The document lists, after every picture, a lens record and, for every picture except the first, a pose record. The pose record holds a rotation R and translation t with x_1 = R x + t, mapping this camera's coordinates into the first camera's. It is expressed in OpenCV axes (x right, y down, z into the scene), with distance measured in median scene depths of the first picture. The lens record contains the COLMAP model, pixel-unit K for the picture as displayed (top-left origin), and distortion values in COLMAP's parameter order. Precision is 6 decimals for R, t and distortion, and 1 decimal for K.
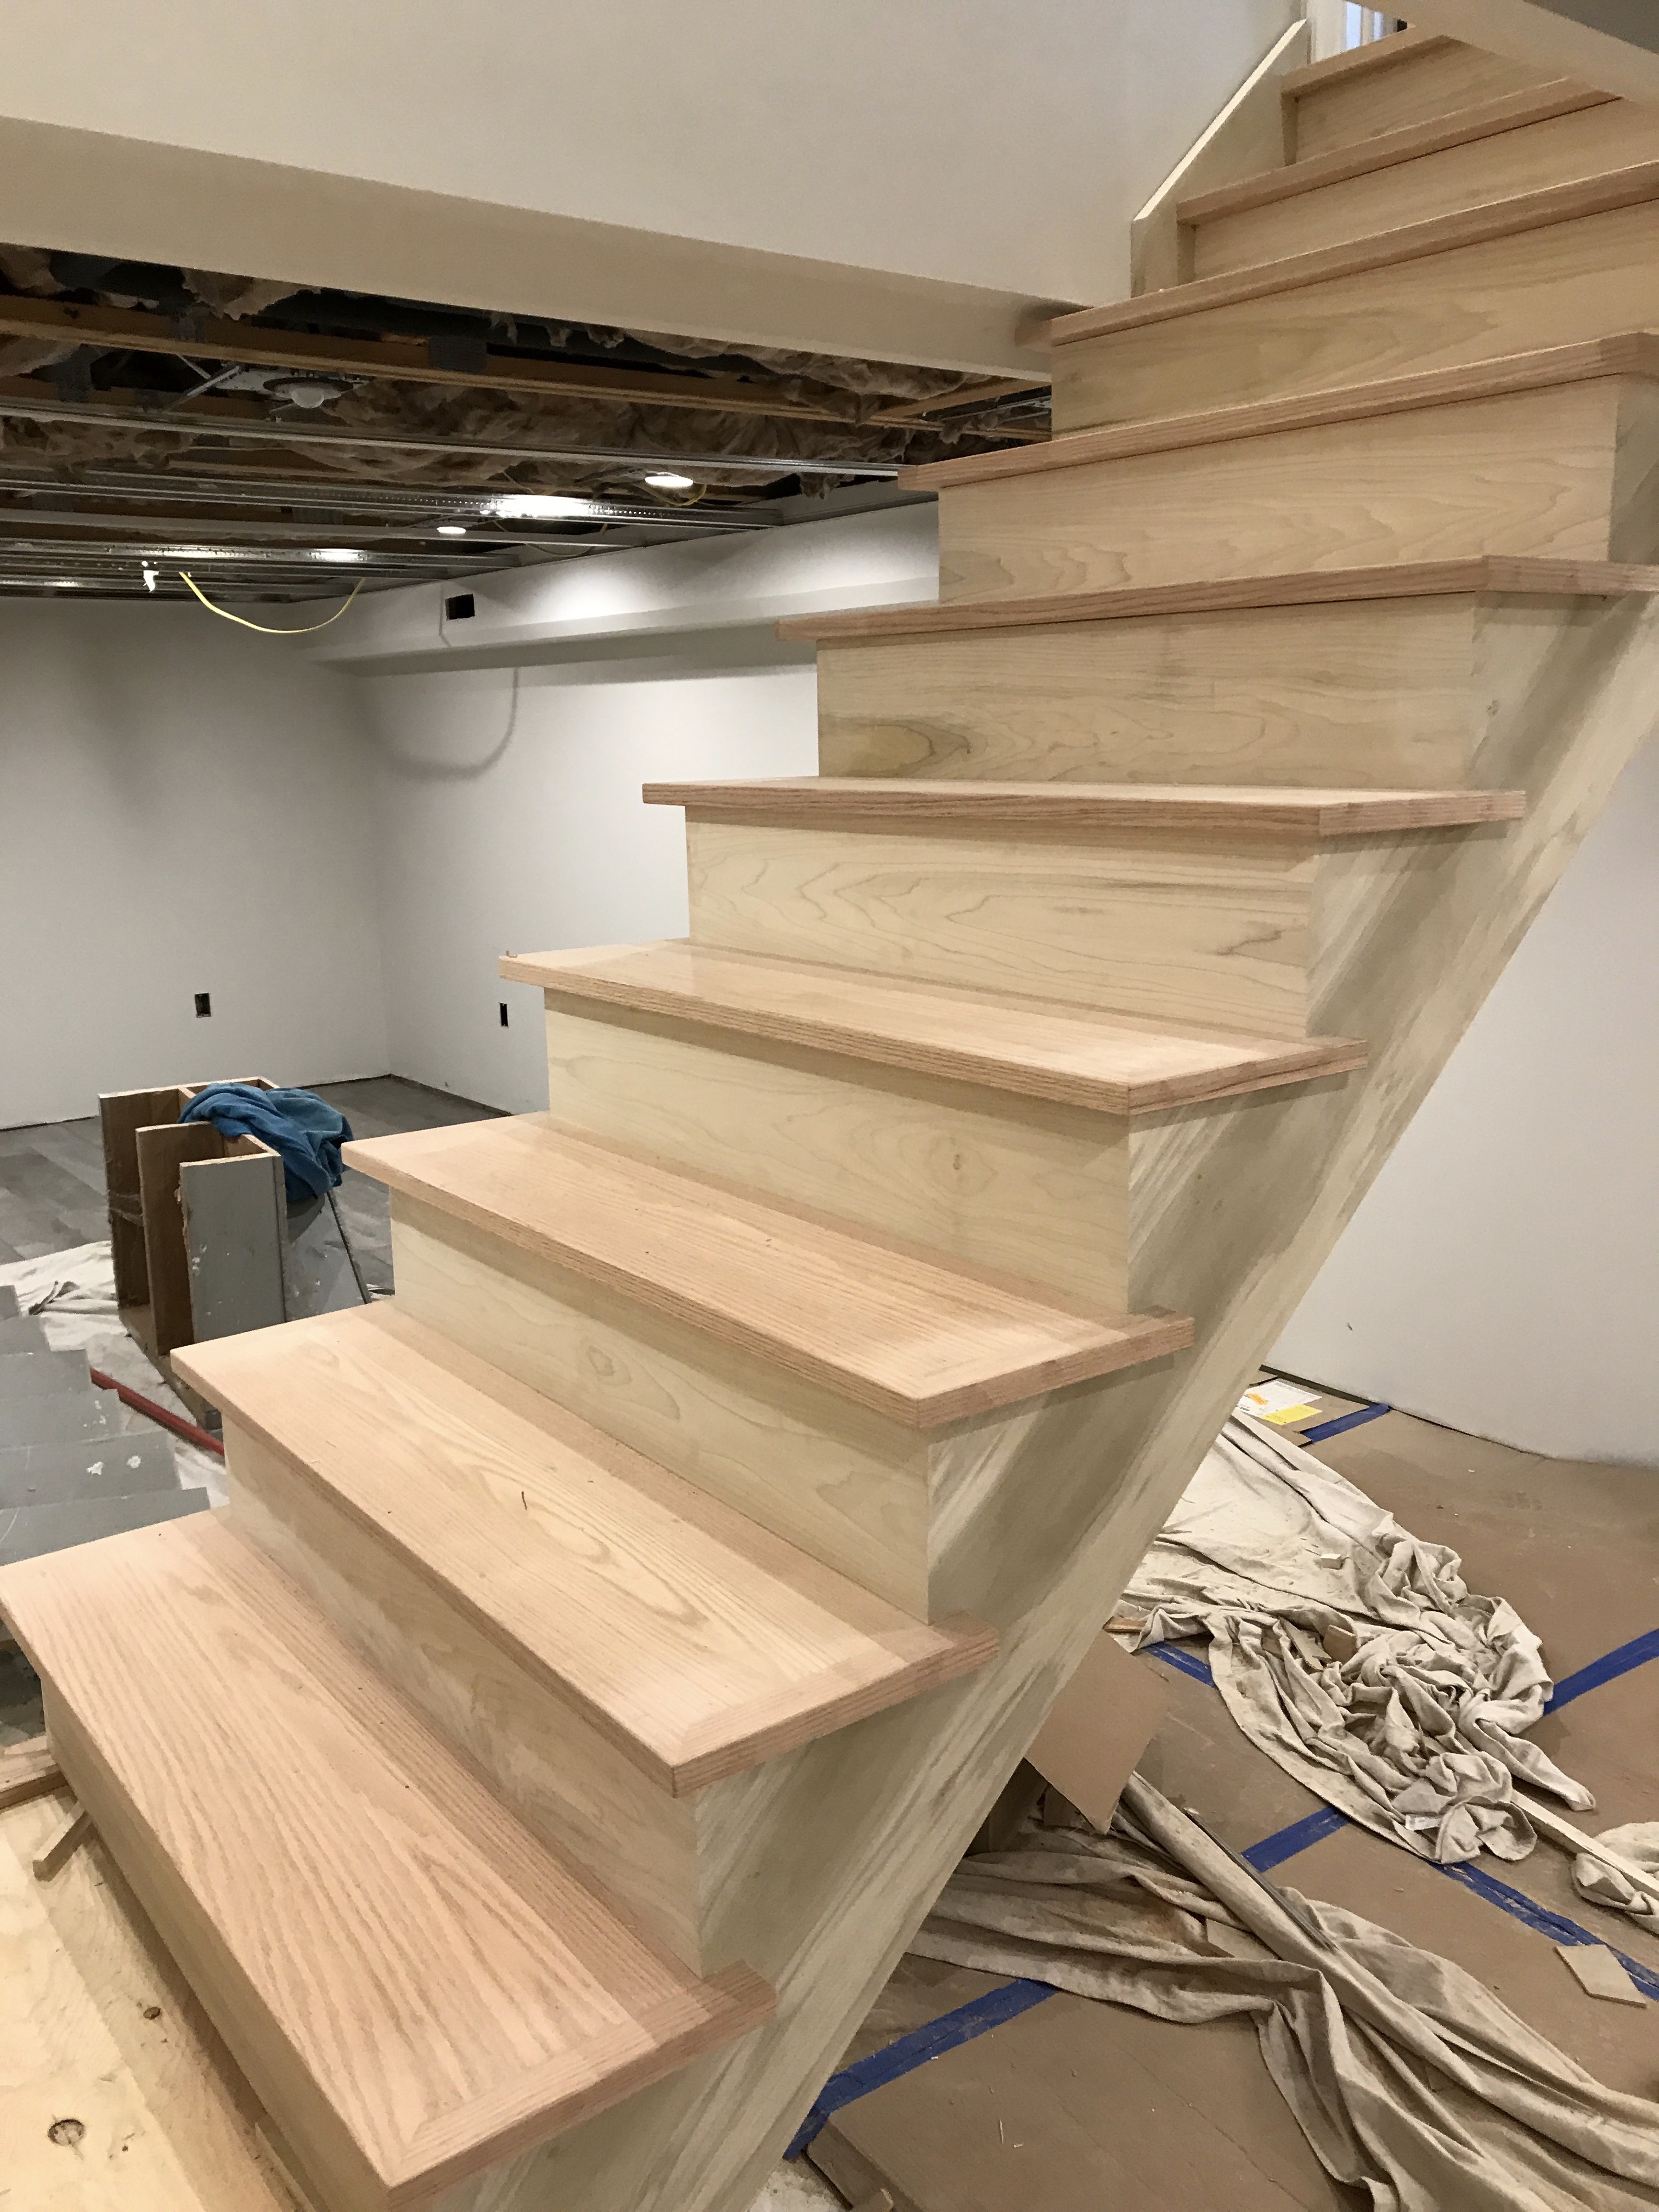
lens RADIAL K [[1821.2, 0, 836.7], [0, 1821.2, 1102.7], [0, 0, 1]] dist [0.034346, -0.033233]
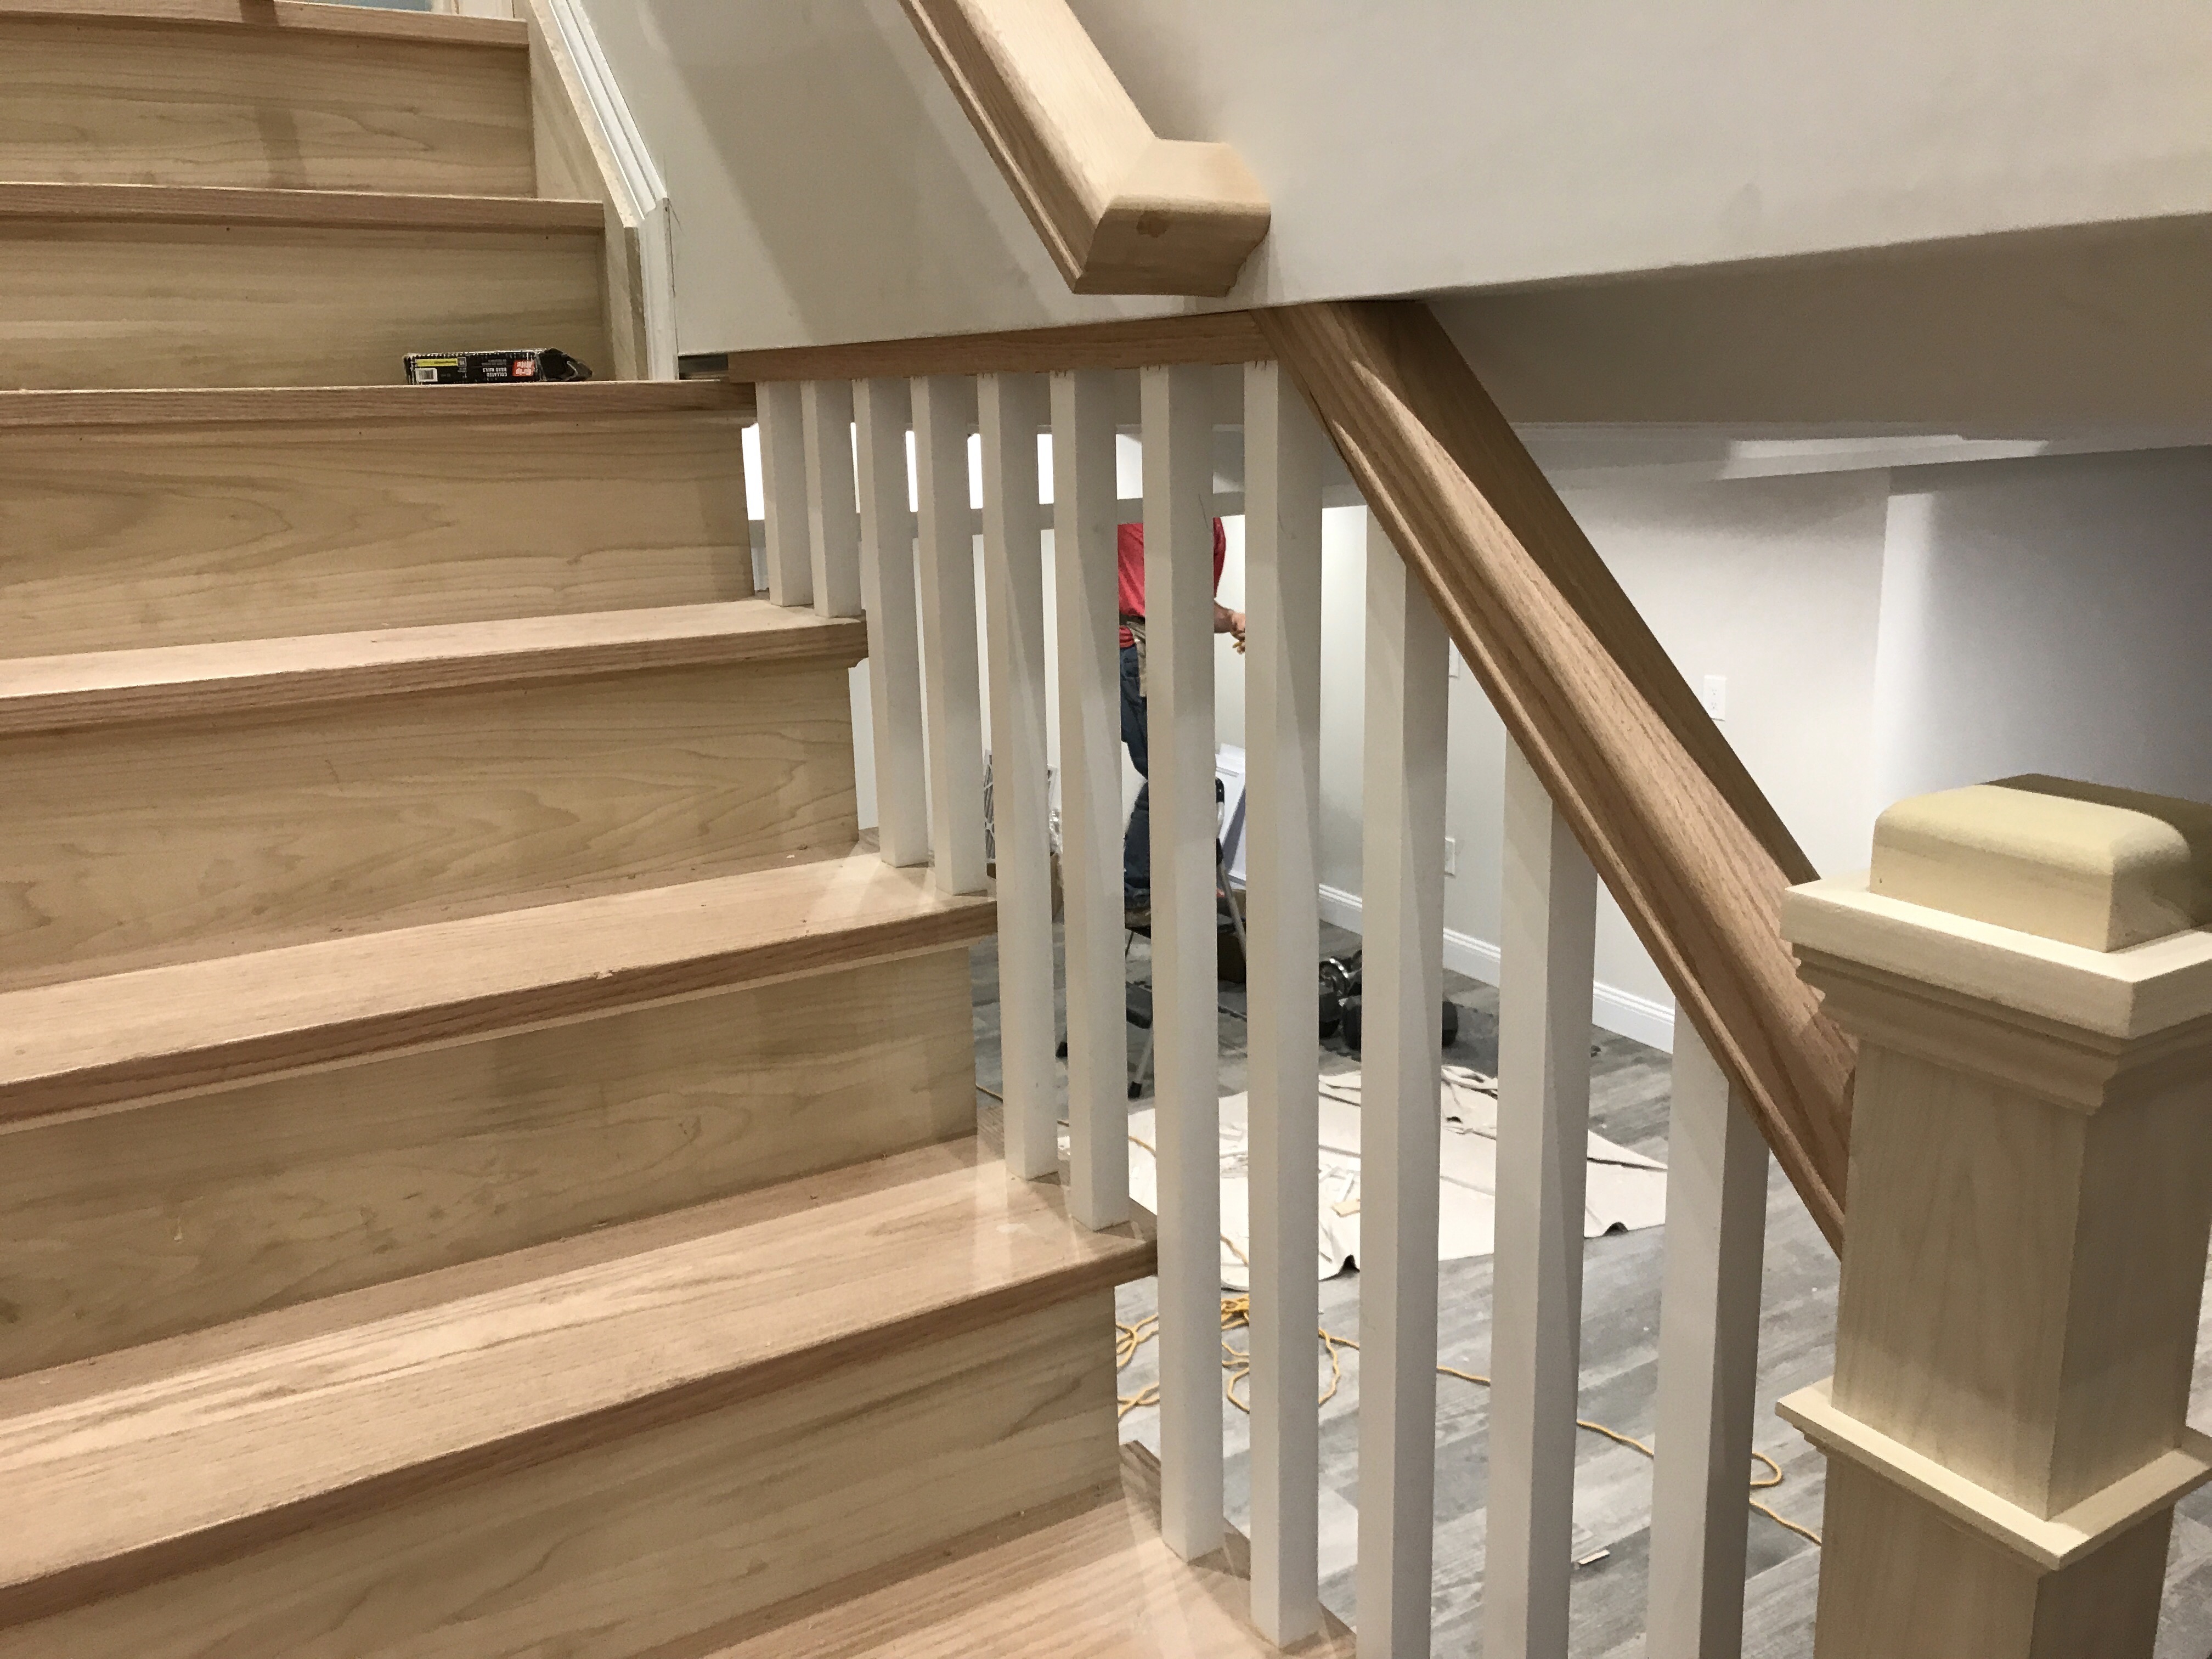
lens RADIAL K [[1821.2, 0, 1108.4], [0, 1821.2, 833.4], [0, 0, 1]] dist [0.034346, -0.033233]
pose [[0.110035, -0.217009, 0.969948, -0.420246], [0.225642, 0.955848, 0.188256, -0.398584], [-0.967976, 0.198146, 0.154143, 0.661207]]
